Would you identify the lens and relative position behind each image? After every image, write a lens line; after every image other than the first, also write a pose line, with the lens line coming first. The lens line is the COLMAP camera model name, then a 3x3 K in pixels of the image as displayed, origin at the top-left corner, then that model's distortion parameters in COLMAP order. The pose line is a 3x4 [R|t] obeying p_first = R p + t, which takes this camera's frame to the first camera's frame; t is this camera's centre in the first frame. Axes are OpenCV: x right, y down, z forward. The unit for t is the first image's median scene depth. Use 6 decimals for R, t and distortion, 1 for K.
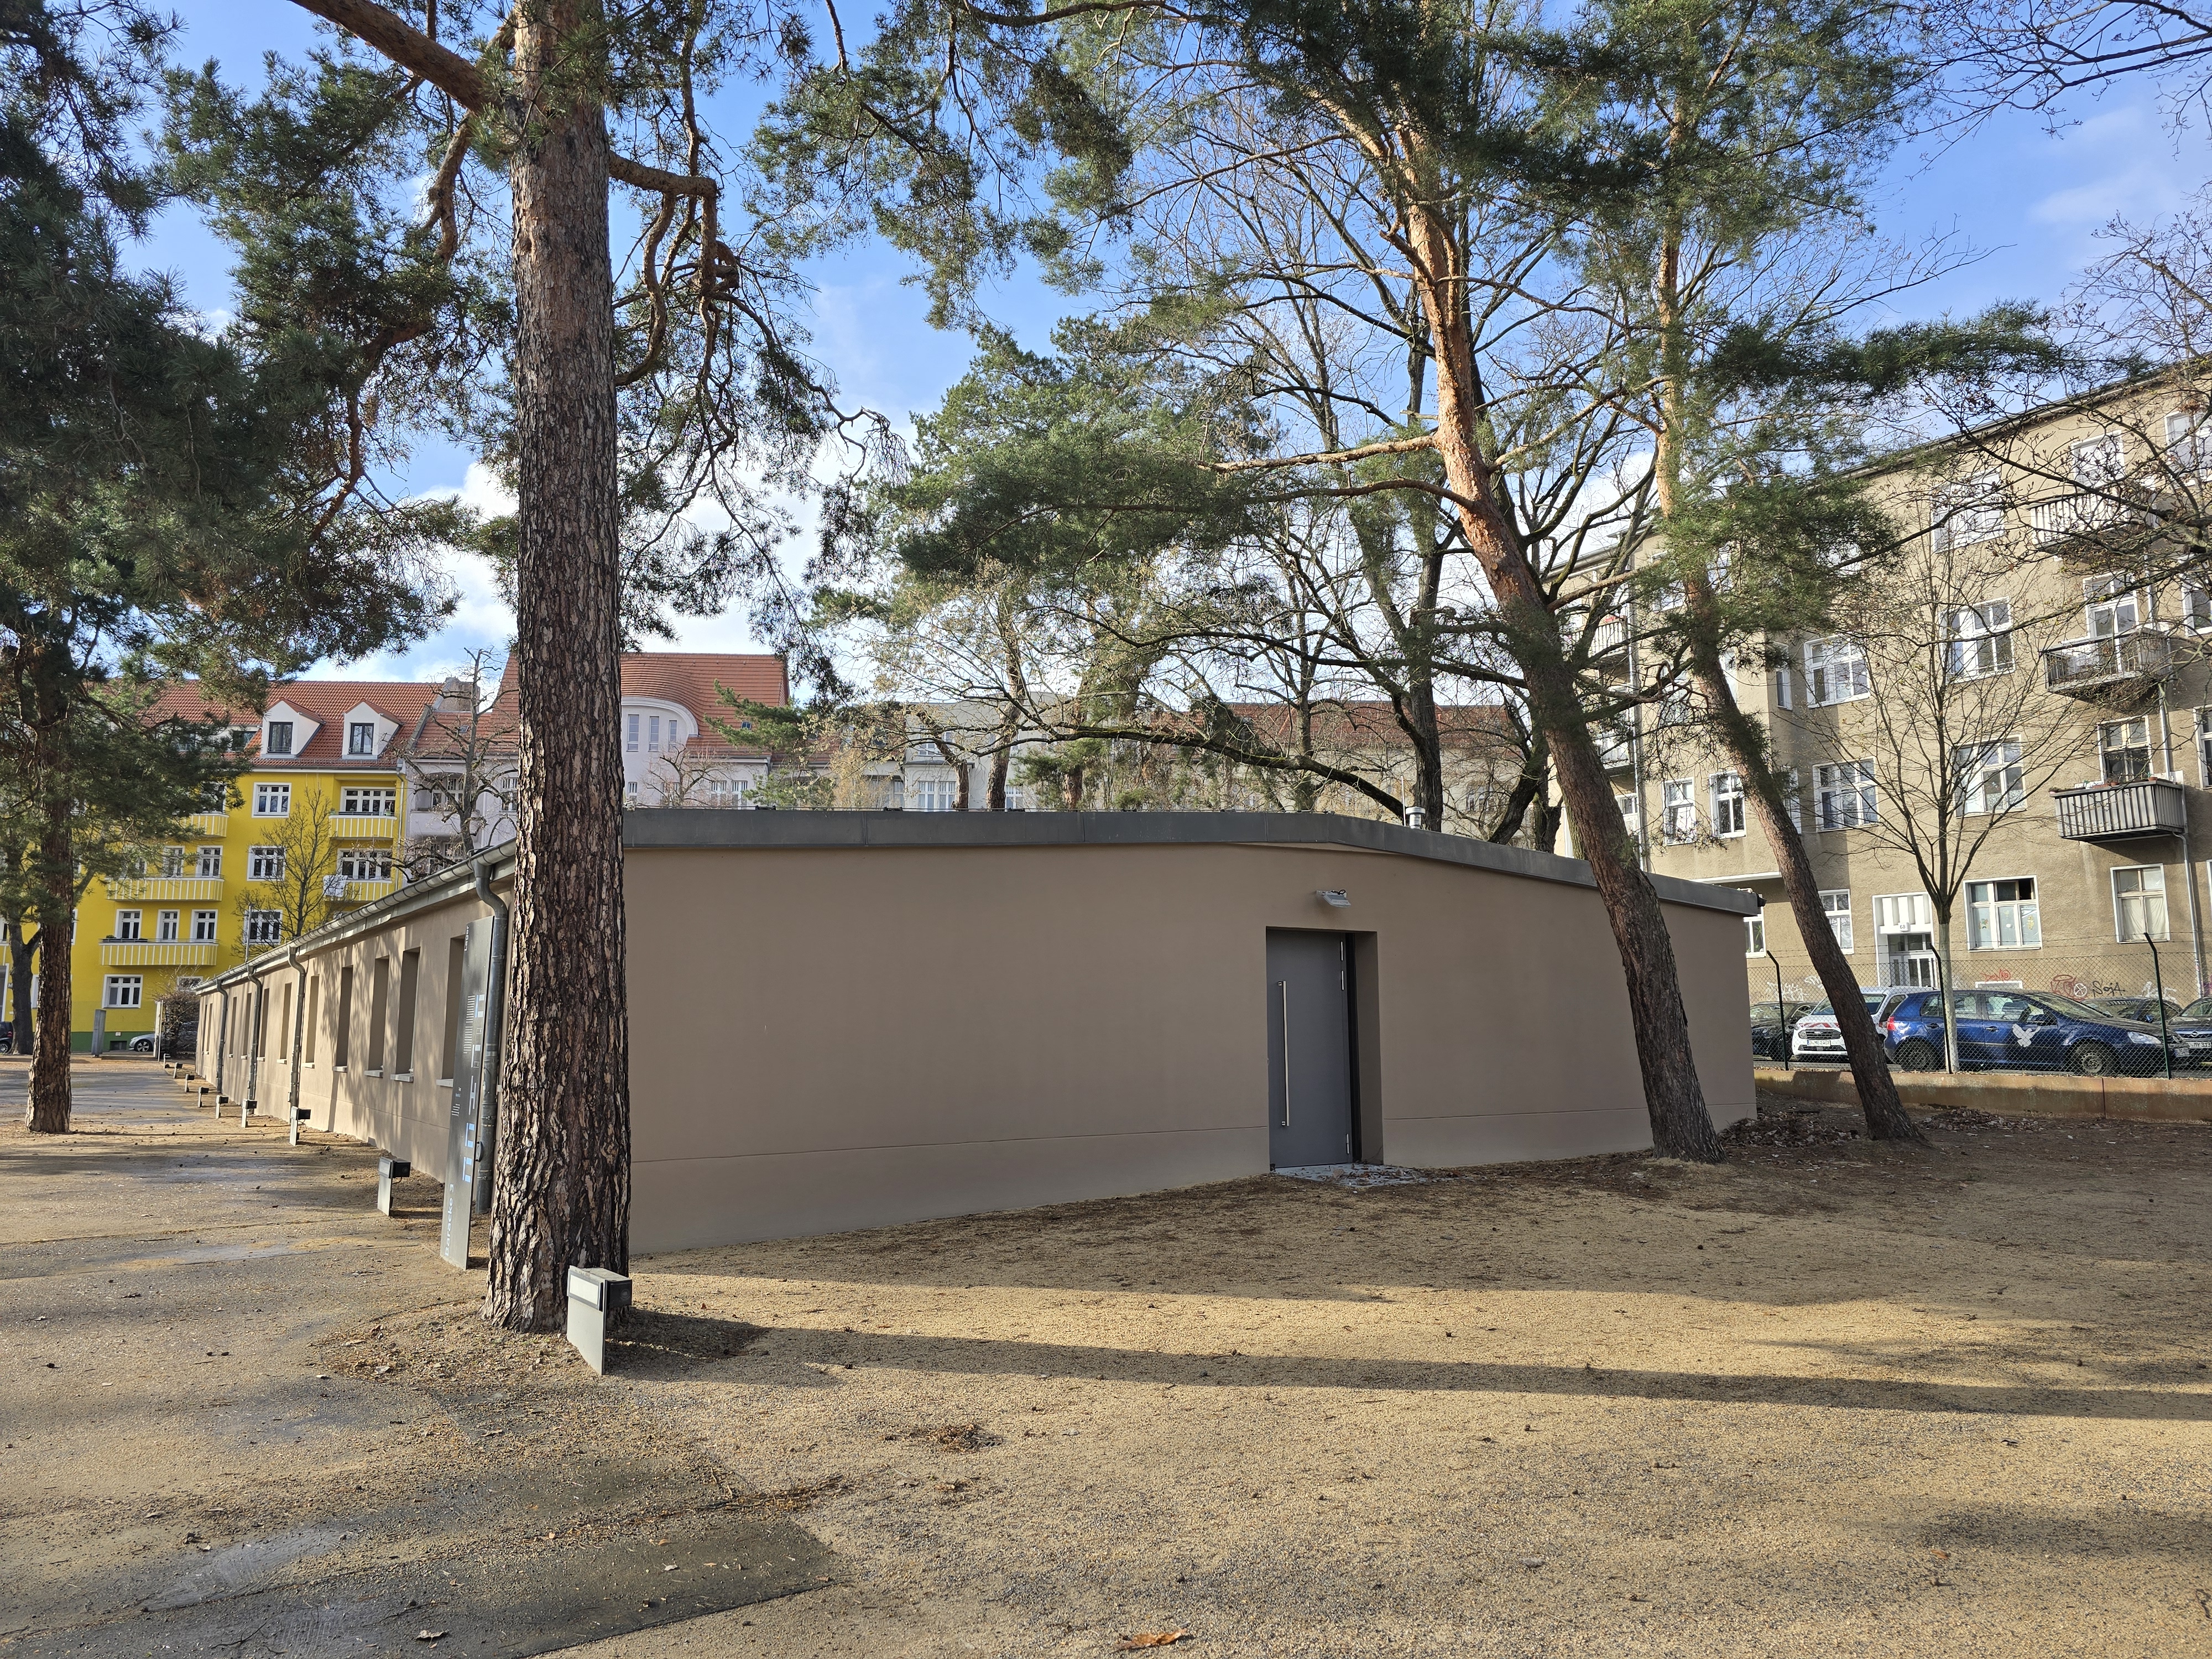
lens RADIAL K [[1485.8, 0, 1106.0], [0, 1485.8, 829.5], [0, 0, 1]] dist [0.057947, -0.052676]
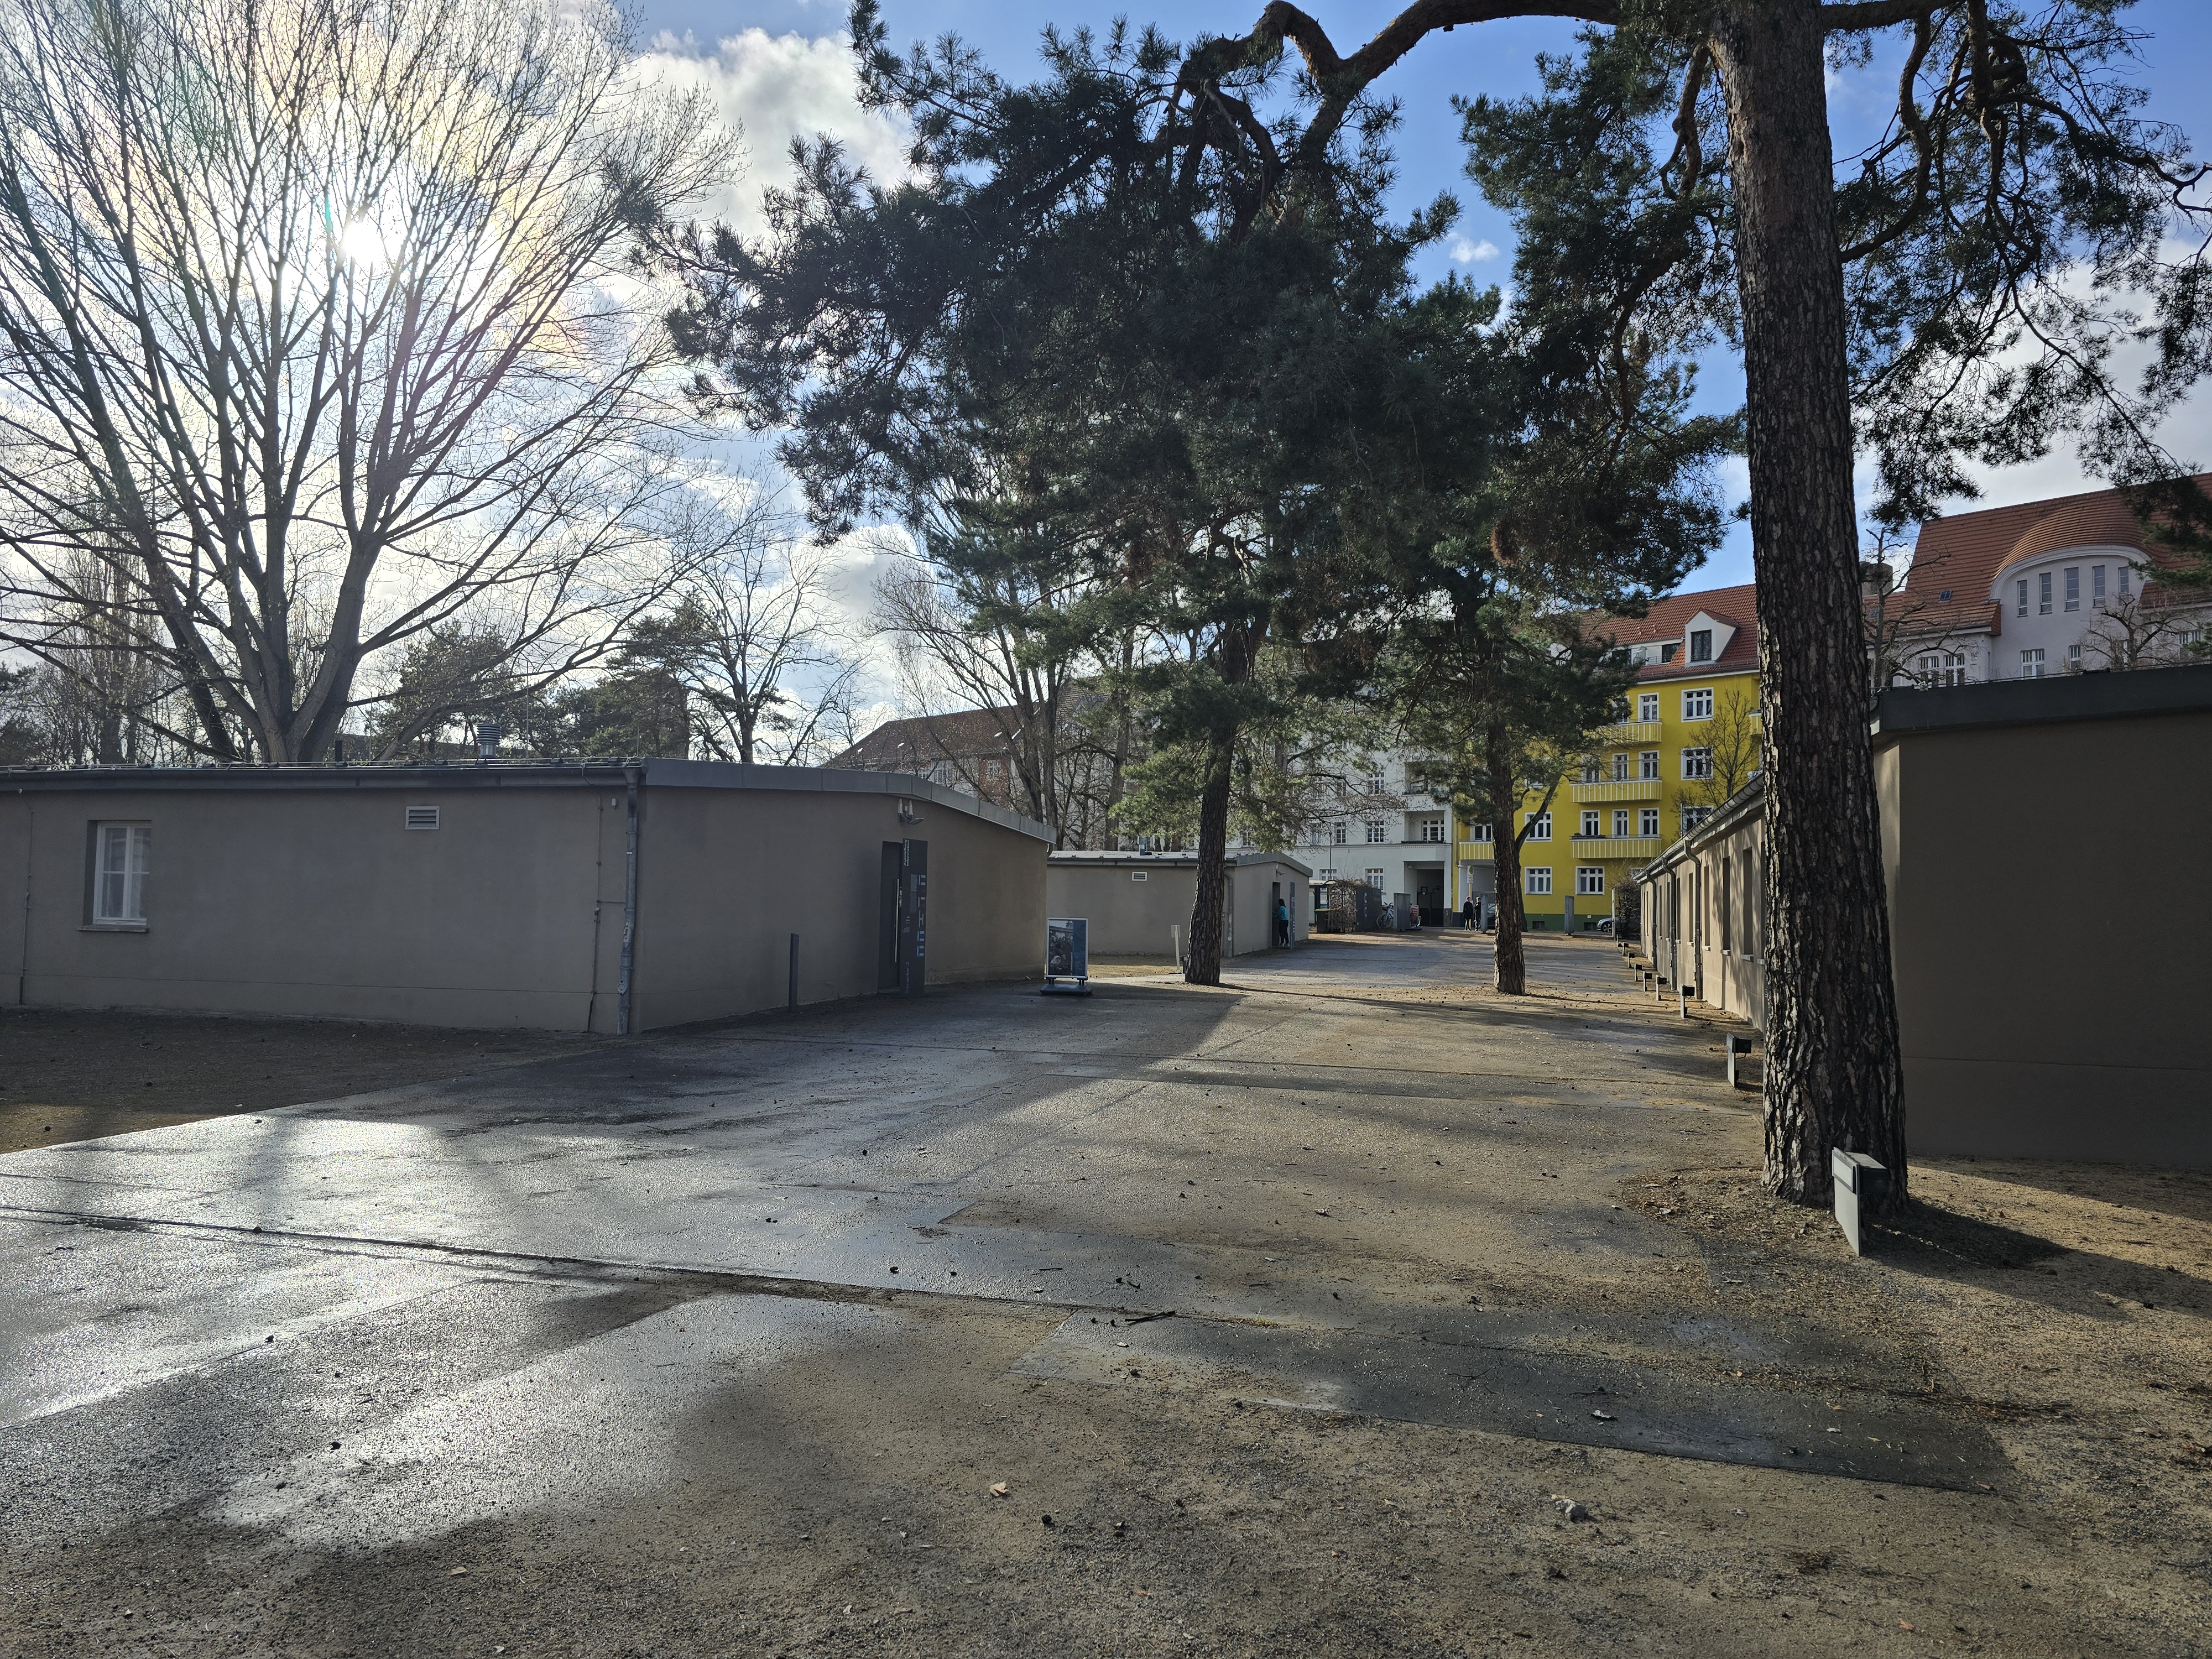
lens RADIAL K [[1485.8, 0, 1106.0], [0, 1485.8, 829.5], [0, 0, 1]] dist [0.057947, -0.052676]
pose [[0.613070, -0.027781, -0.789540, 0.127932], [0.085016, 0.995898, 0.030973, 0.001152], [0.785441, -0.086112, 0.612917, 0.001474]]
